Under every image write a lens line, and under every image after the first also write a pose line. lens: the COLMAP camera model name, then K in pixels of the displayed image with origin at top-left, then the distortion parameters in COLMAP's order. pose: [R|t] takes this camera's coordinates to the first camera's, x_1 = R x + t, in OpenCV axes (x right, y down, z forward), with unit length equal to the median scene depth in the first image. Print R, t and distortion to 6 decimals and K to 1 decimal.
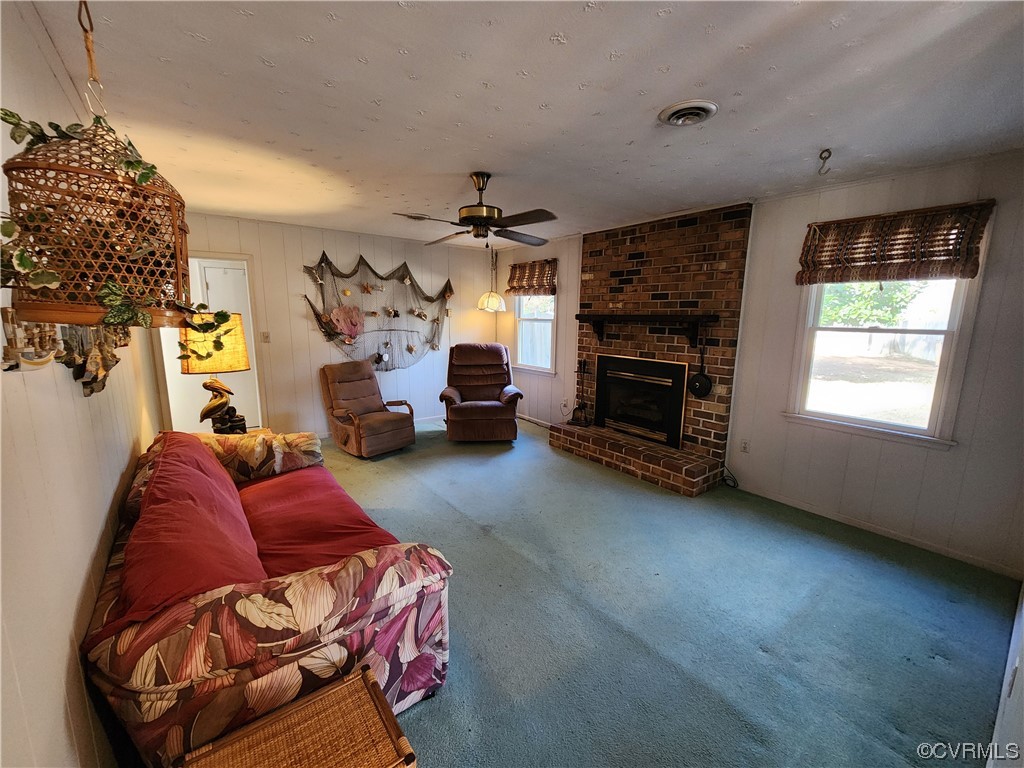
lens RADIAL K [[415.3, 0, 502.7], [0, 415.3, 381.4], [0, 0, 1]] dist [0.000117, -0.000527]
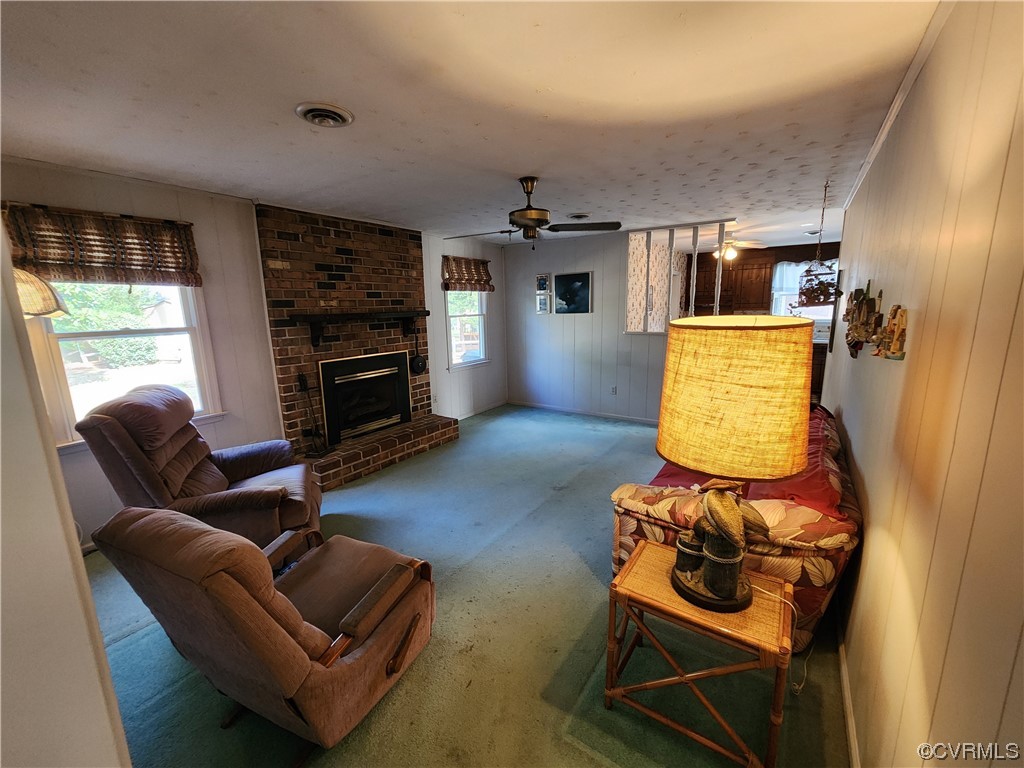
lens RADIAL K [[415.3, 0, 503.2], [0, 415.3, 386.5], [0, 0, 1]] dist [0.000117, -0.000527]
pose [[-0.308359, -0.176552, 0.934743, -0.740335], [0.182955, 0.953275, 0.240406, -0.167828], [-0.933511, 0.245147, -0.261650, 0.981351]]
